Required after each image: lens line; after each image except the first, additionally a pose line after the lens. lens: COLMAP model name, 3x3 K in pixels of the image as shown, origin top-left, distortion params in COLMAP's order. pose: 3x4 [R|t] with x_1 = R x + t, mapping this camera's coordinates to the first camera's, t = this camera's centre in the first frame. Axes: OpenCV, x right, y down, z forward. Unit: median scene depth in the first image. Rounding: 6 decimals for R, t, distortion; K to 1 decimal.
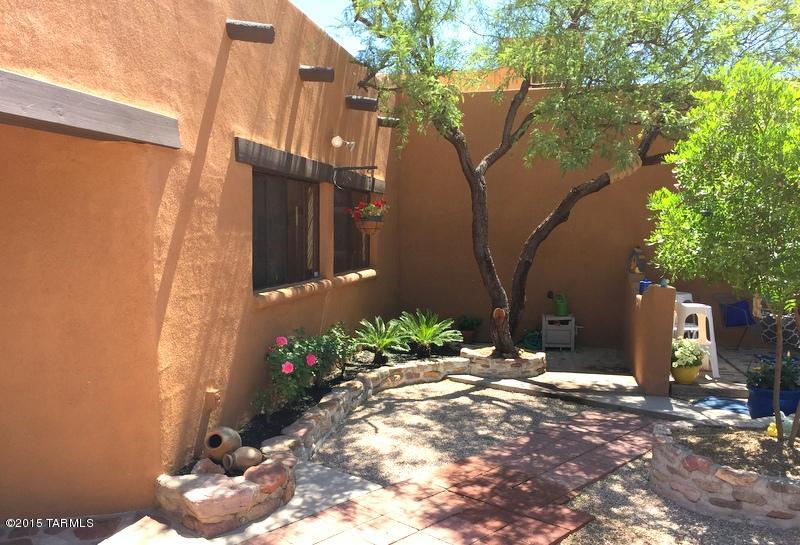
lens RADIAL K [[689.6, 0, 385.7], [0, 689.6, 297.8], [0, 0, 1]] dist [0.053052, -0.017578]
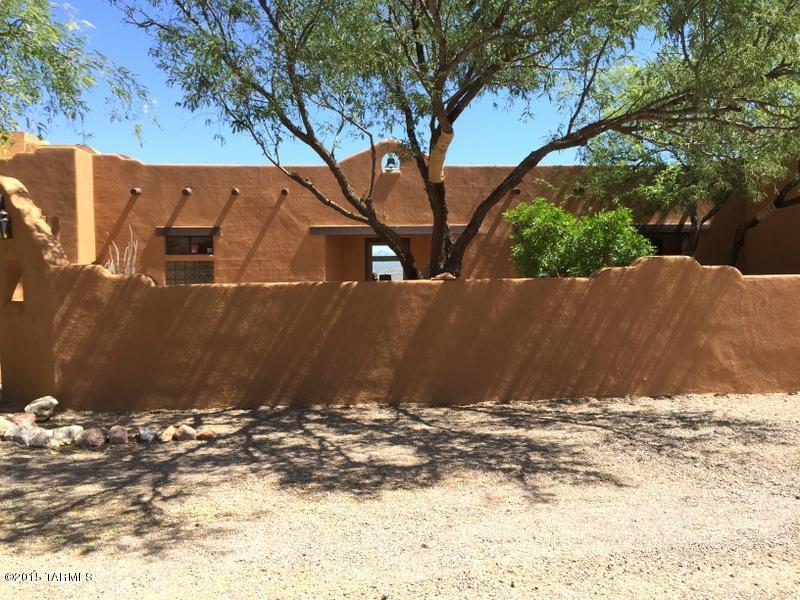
lens RADIAL K [[688.4, 0, 400.0], [0, 688.4, 300.0], [0, 0, 1]] dist [0.090415, -0.130221]
pose [[0.327450, 0.048212, -0.943638, 2.469433], [-0.084632, 0.996180, 0.021529, 0.071858], [0.941071, 0.072812, 0.330279, -0.445690]]
